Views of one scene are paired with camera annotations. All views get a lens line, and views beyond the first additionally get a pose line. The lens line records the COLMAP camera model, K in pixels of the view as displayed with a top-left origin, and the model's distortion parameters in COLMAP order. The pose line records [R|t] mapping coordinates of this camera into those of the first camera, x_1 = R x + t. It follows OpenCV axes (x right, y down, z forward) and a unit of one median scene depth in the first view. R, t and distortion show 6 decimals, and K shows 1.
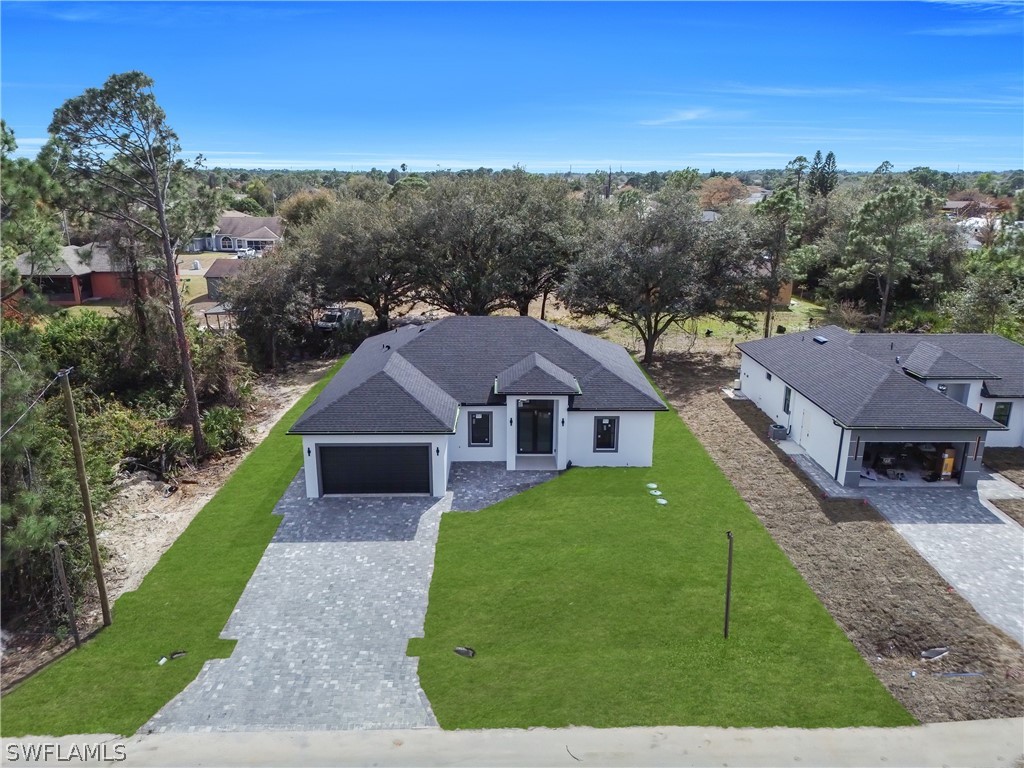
lens RADIAL K [[718.8, 0, 512.0], [0, 718.8, 384.0], [0, 0, 1]] dist [0.059803, -0.067257]
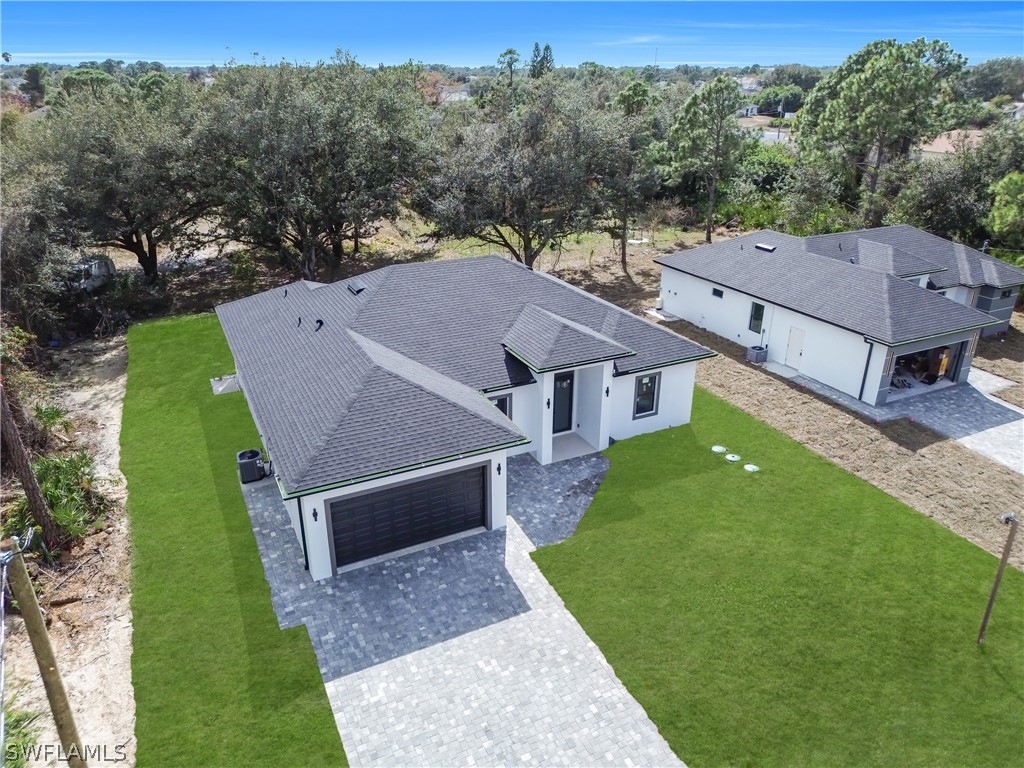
lens RADIAL K [[718.8, 0, 512.0], [0, 718.8, 384.0], [0, 0, 1]] dist [0.059803, -0.067257]
pose [[0.903169, -0.173426, 0.392695, -0.319358], [0.122184, 0.980779, 0.152127, -0.084196], [-0.411530, -0.089416, 0.907000, 0.331304]]
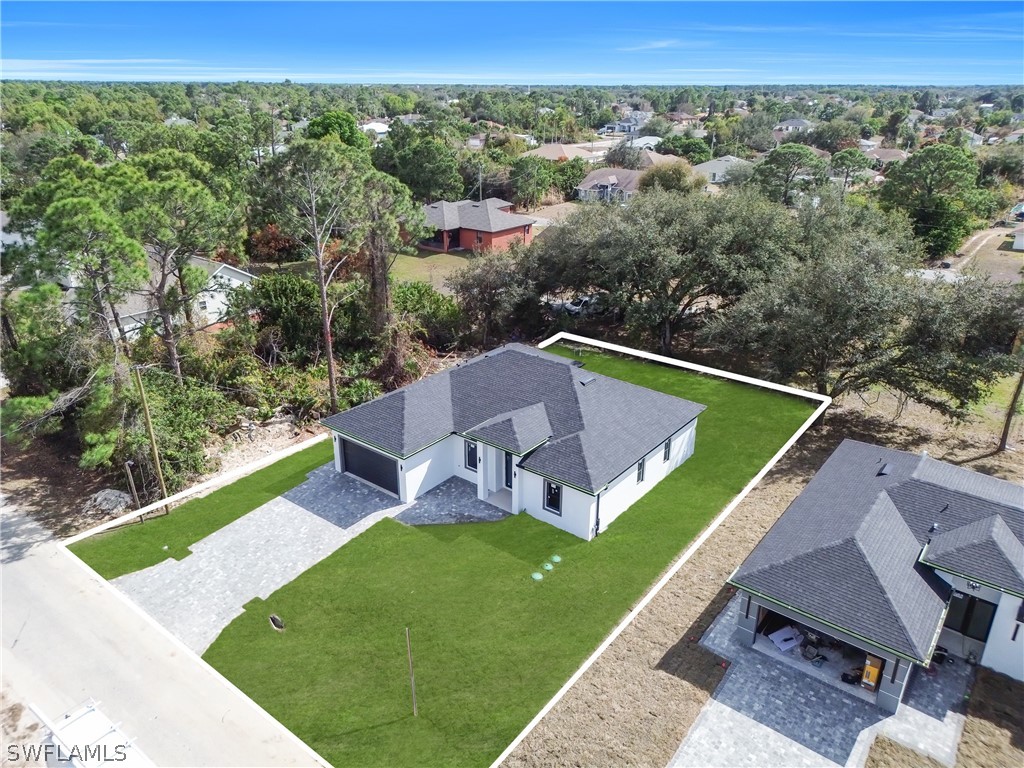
lens RADIAL K [[718.8, 0, 512.0], [0, 718.8, 384.0], [0, 0, 1]] dist [0.059803, -0.067257]
pose [[0.776918, 0.240691, -0.581779, 0.665972], [-0.177538, 0.970295, 0.164339, -0.259016], [0.604052, -0.024390, 0.796572, 0.114409]]
